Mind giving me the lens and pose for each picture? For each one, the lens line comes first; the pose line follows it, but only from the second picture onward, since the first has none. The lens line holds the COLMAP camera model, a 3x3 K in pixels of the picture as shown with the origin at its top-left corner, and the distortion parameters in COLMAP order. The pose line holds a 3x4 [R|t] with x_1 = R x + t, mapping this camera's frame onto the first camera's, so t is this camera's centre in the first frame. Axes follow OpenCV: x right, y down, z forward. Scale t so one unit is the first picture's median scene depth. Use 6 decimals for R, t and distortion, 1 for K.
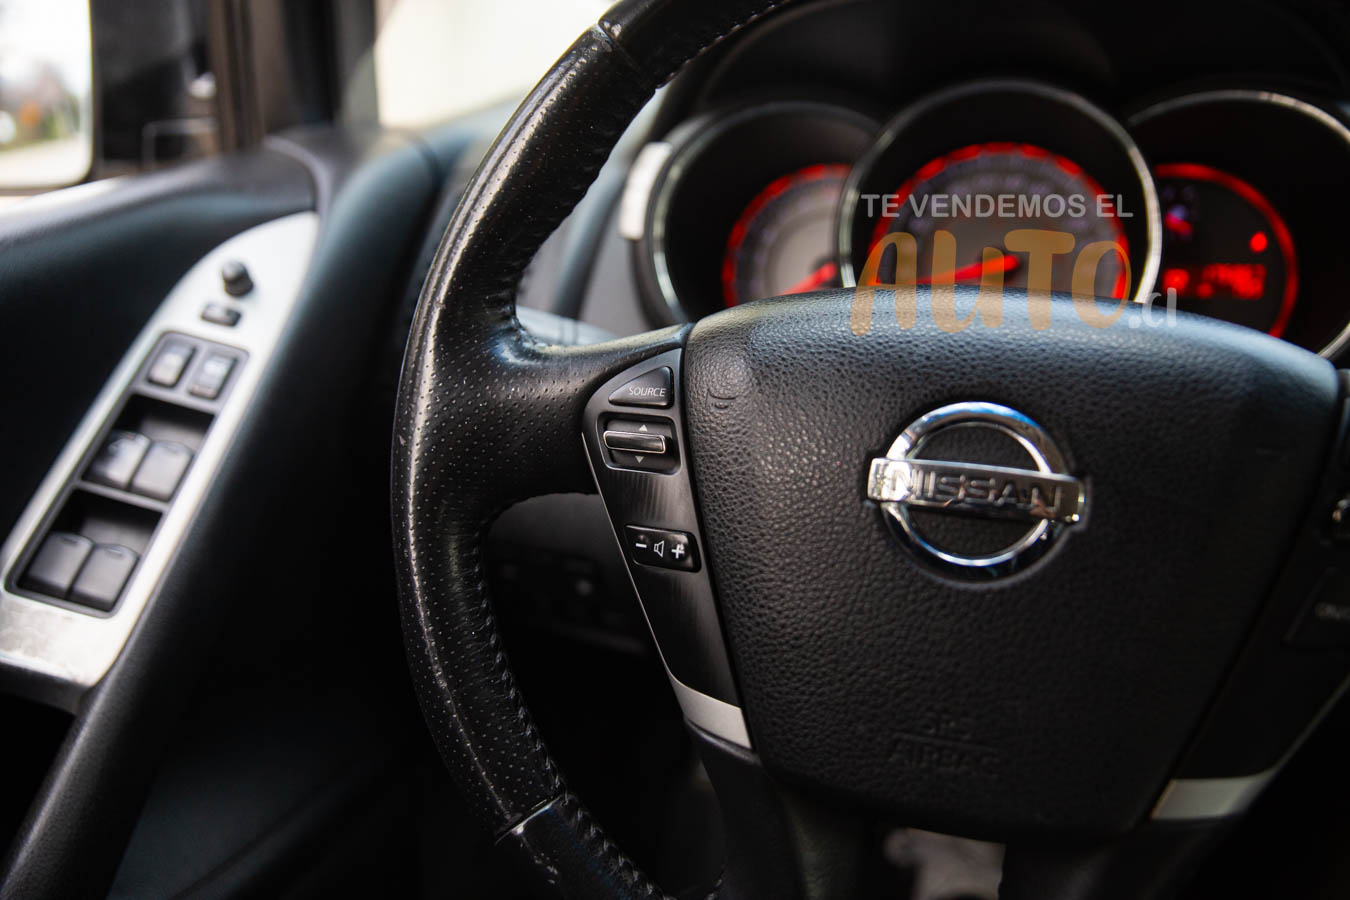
lens RADIAL K [[1078.8, 0, 694.1], [0, 1078.8, 462.4], [0, 0, 1]] dist [-0.087022, 0.064294]
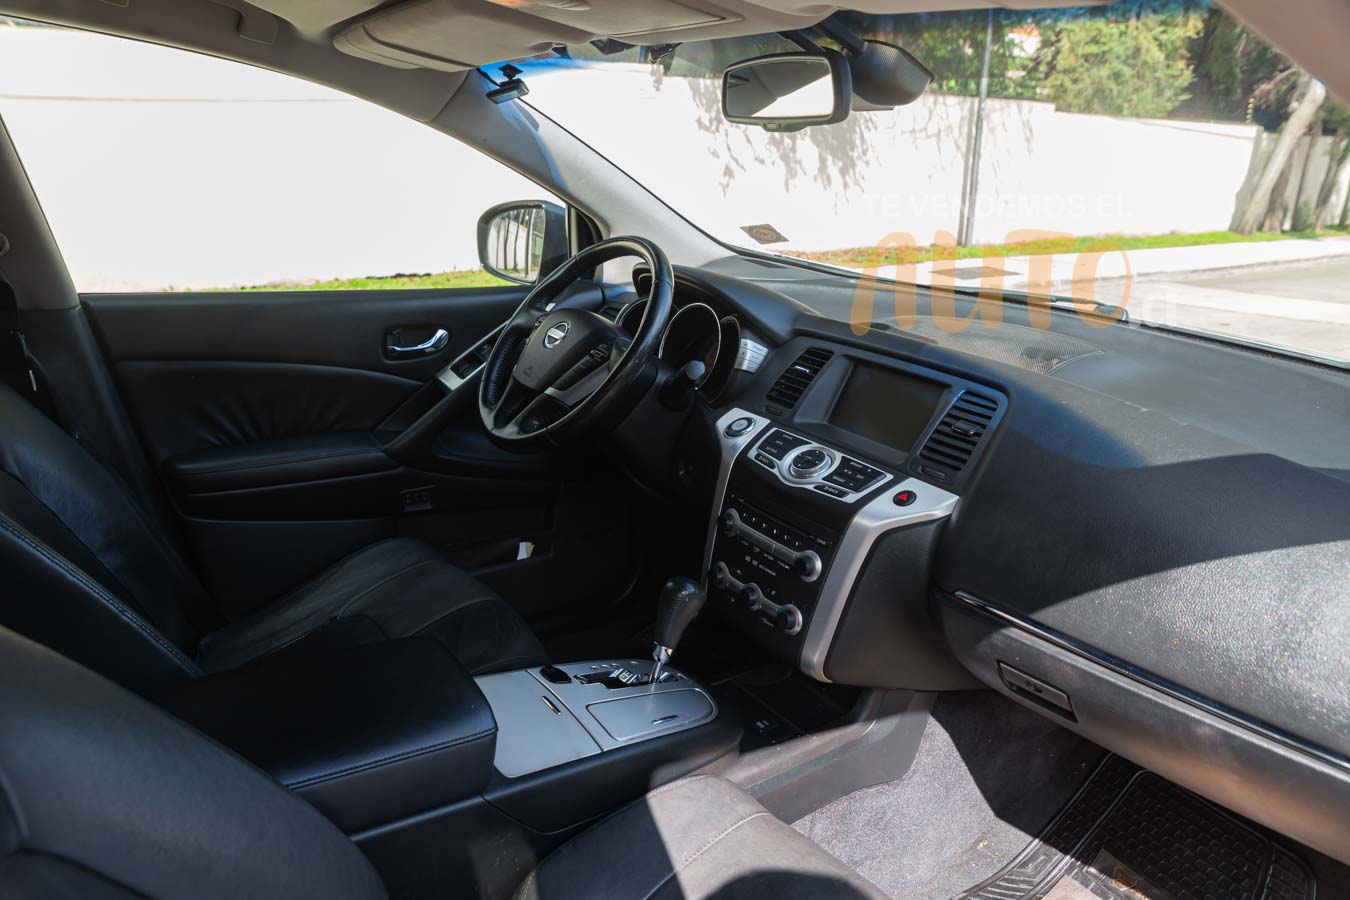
lens RADIAL K [[908.3, 0, 674.4], [0, 908.3, 454.0], [0, 0, 1]] dist [-0.100239, 0.069220]
pose [[0.761592, 0.274858, -0.586883, 3.229895], [-0.318471, 0.947444, 0.030444, 0.052252], [0.564406, 0.163719, 0.809099, -2.024561]]
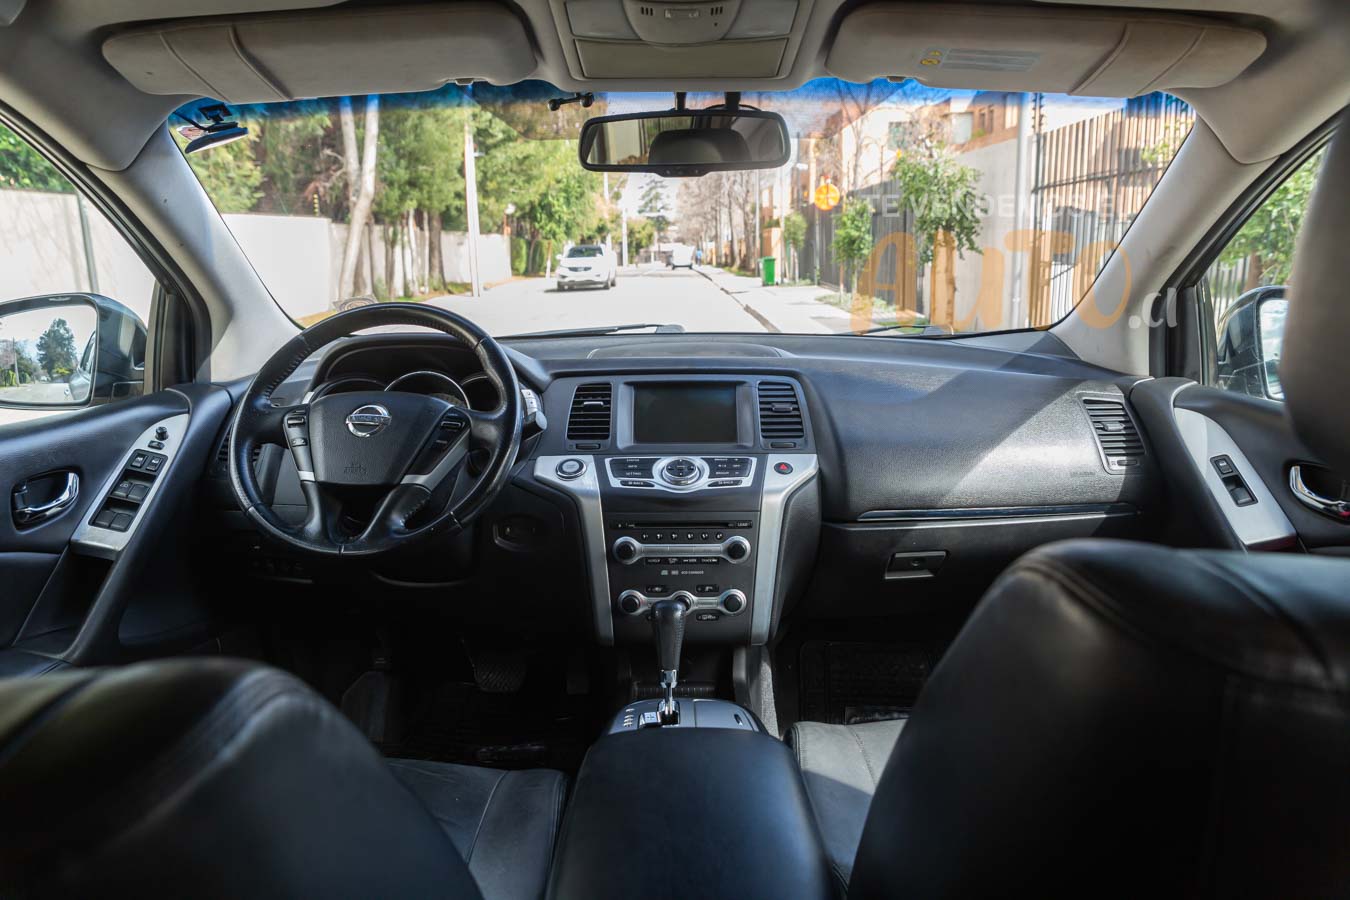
lens RADIAL K [[908.3, 0, 669.6], [0, 908.3, 447.6], [0, 0, 1]] dist [-0.100239, 0.069220]
pose [[0.967144, -0.017804, 0.253605, 0.494985], [0.070091, 0.977557, -0.198670, 0.713952], [-0.244376, 0.209918, 0.946686, -2.635055]]
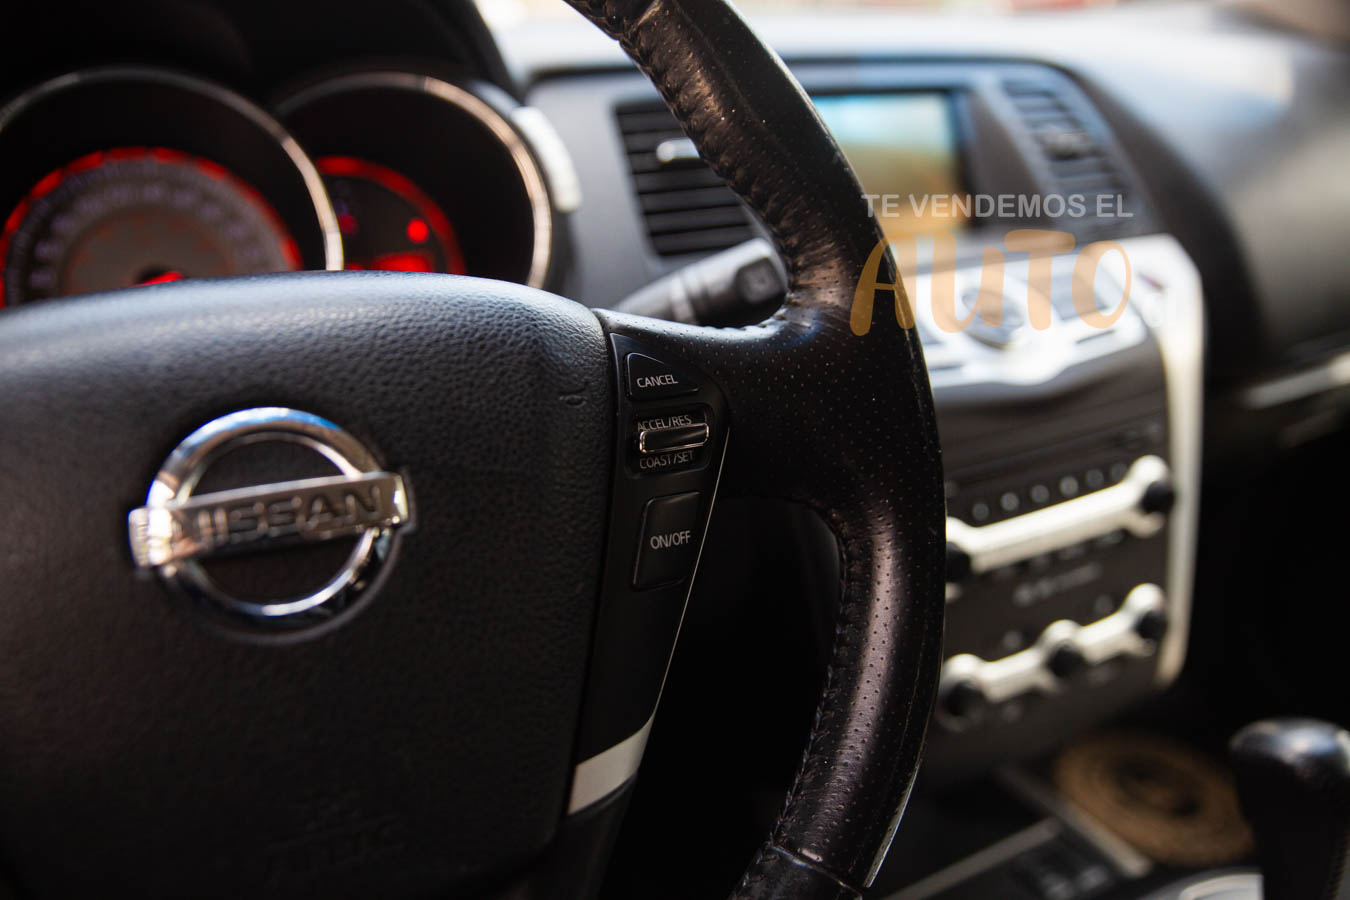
lens RADIAL K [[1078.8, 0, 669.4], [0, 1078.8, 442.7], [0, 0, 1]] dist [-0.087022, 0.064294]
pose [[0.729080, -0.218571, 0.648590, -0.024162], [0.240661, 0.968991, 0.056017, -0.002150], [-0.640722, 0.115249, 0.759074, 0.180071]]
